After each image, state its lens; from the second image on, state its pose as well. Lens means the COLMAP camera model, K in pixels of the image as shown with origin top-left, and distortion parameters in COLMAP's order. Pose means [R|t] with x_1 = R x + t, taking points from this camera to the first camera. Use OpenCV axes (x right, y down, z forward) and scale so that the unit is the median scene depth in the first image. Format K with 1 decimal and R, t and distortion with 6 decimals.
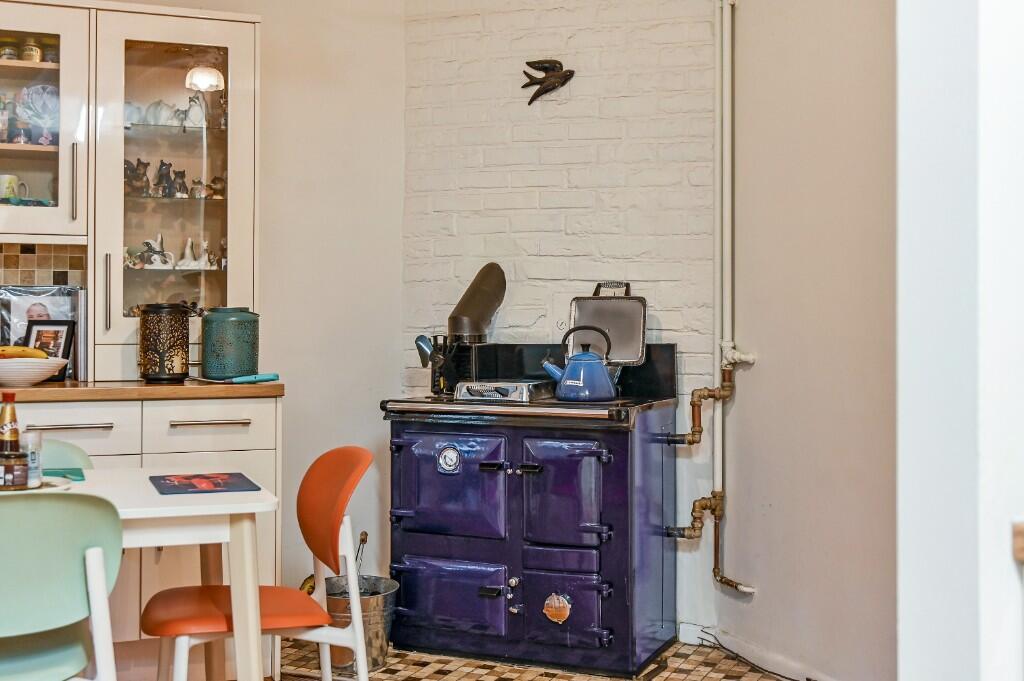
lens RADIAL K [[1207.7, 0, 512.6], [0, 1207.7, 307.5], [0, 0, 1]] dist [-0.017309, -0.005880]
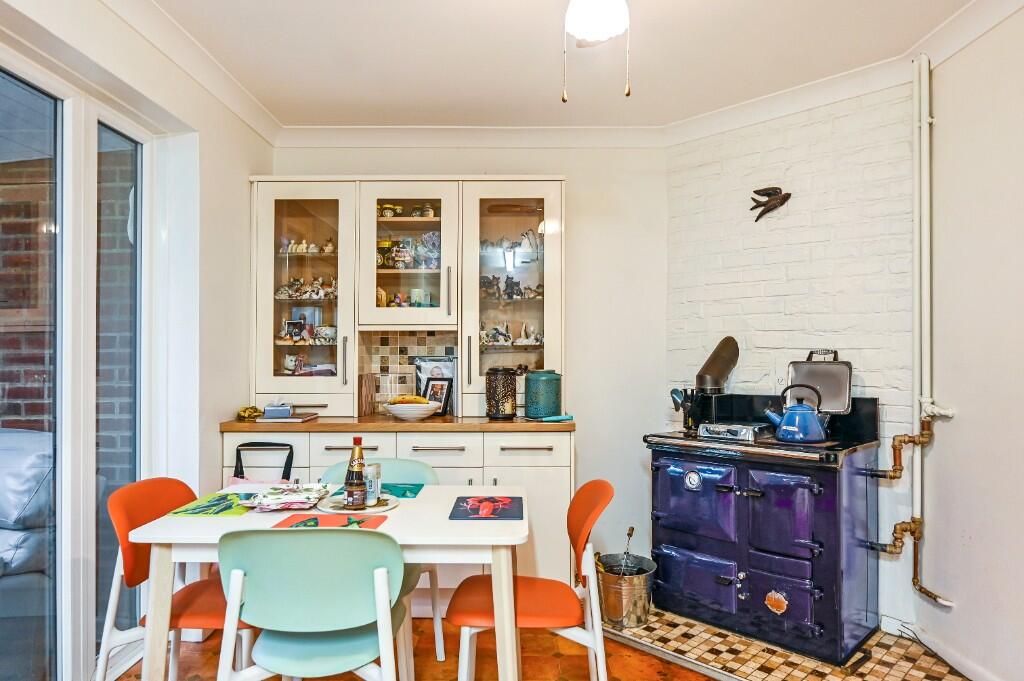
lens RADIAL K [[635.1, 0, 517.3], [0, 635.1, 363.7], [0, 0, 1]] dist [-0.001741, -0.003532]
pose [[0.932871, -0.003593, -0.360192, 0.022011], [0.007511, 0.999927, 0.009480, -0.015726], [0.360131, -0.011549, 0.932830, 0.244671]]
